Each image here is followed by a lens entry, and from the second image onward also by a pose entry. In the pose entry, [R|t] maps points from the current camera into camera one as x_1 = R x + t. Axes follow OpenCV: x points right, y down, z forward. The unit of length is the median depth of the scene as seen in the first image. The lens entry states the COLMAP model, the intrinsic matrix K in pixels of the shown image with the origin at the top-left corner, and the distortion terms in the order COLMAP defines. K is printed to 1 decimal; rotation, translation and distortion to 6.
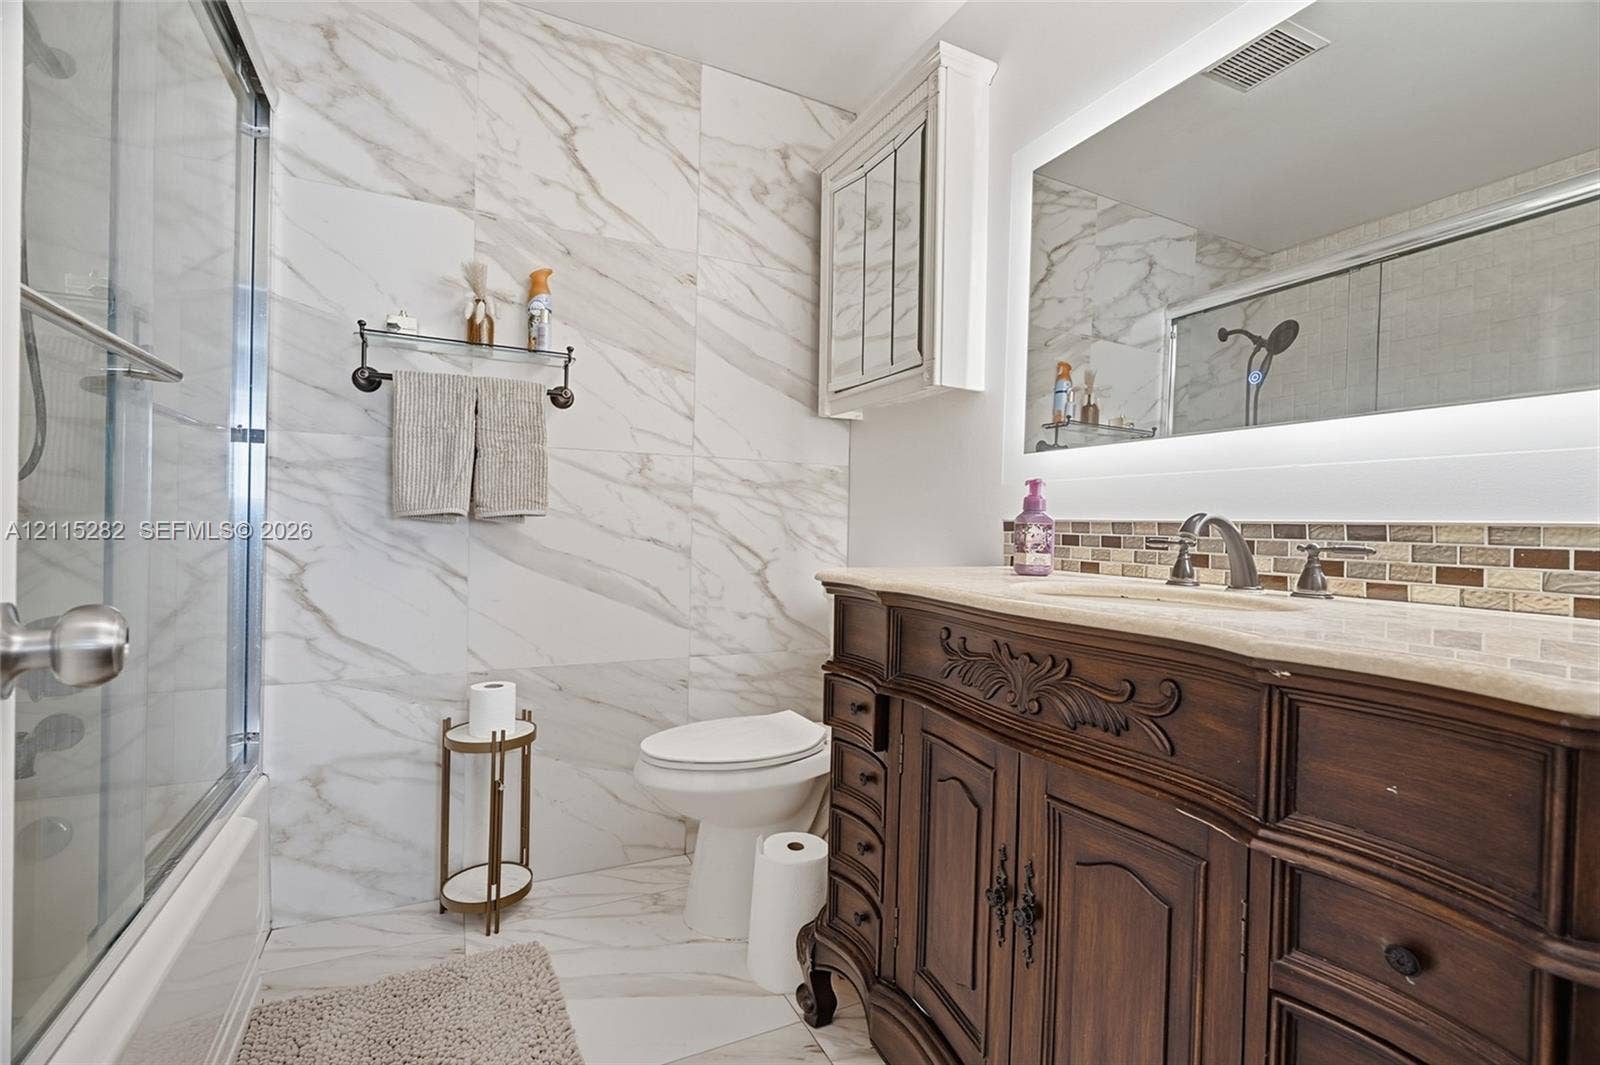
lens RADIAL K [[717.5, 0, 800.5], [0, 717.5, 531.1], [0, 0, 1]] dist [0.000049, 0.000000]
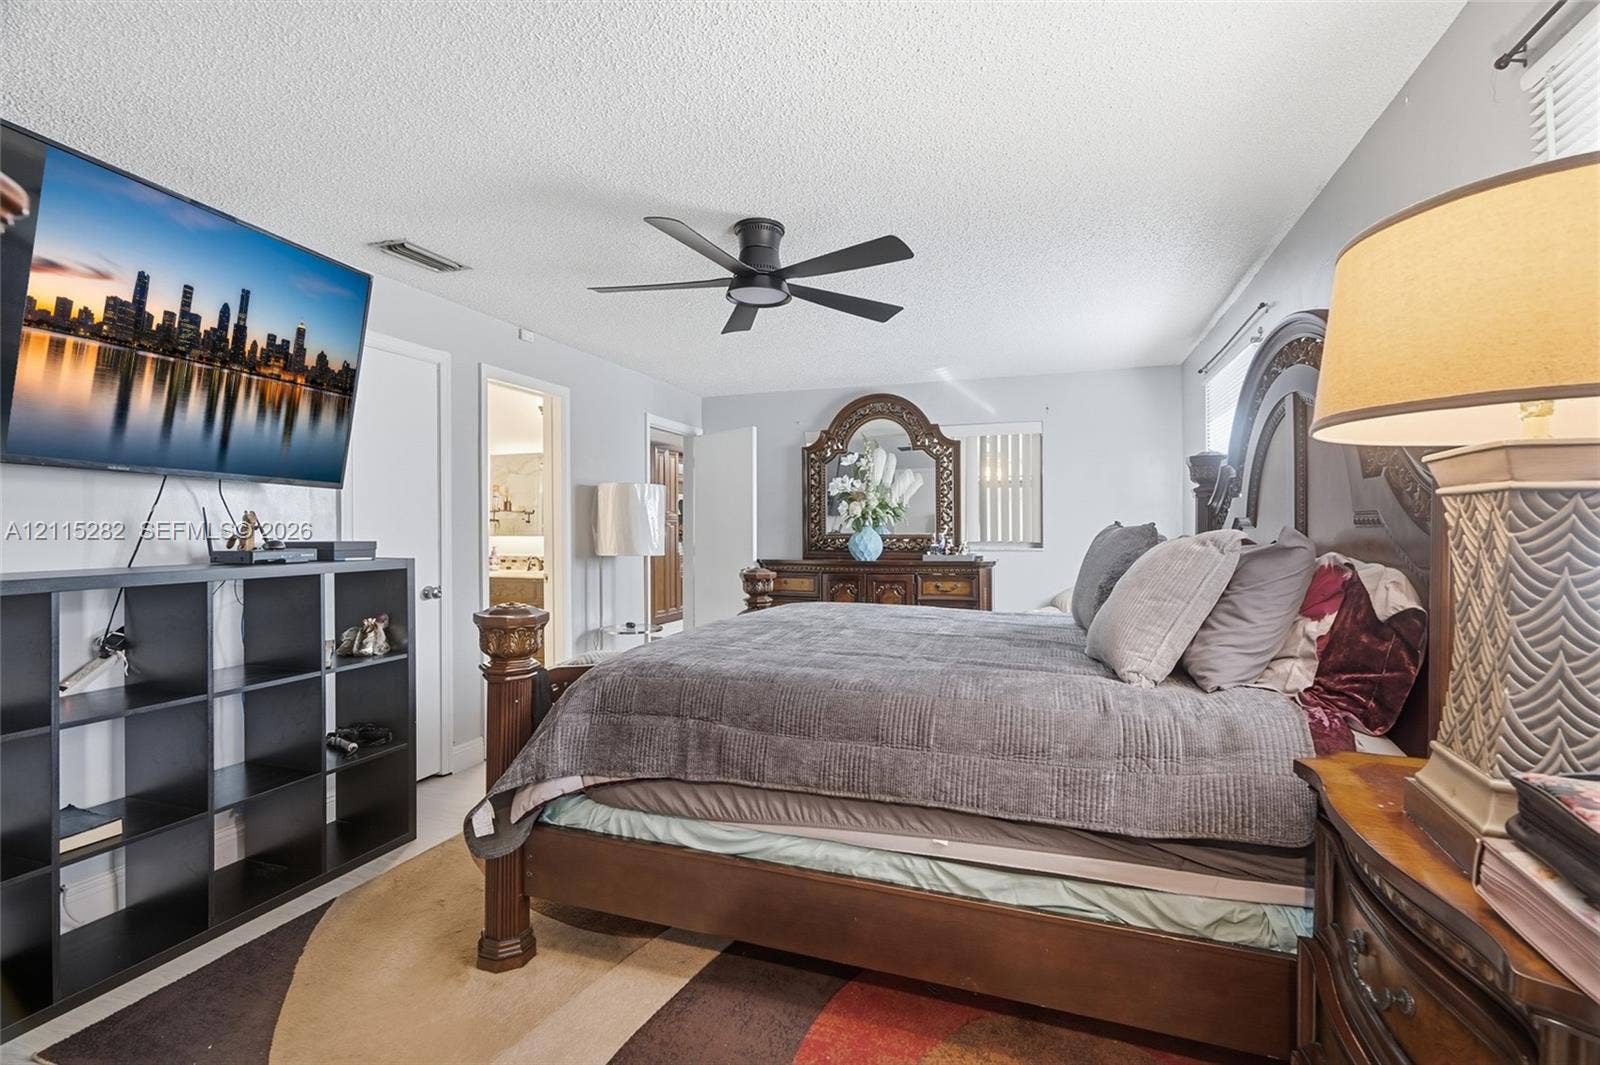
lens RADIAL K [[717.5, 0, 801.1], [0, 717.5, 535.6], [0, 0, 1]] dist [0.000049, 0.000000]
pose [[0.718881, -0.017952, 0.694902, -1.092693], [0.020852, 0.999774, 0.004256, -0.102021], [-0.694821, 0.011431, 0.719092, -2.738996]]
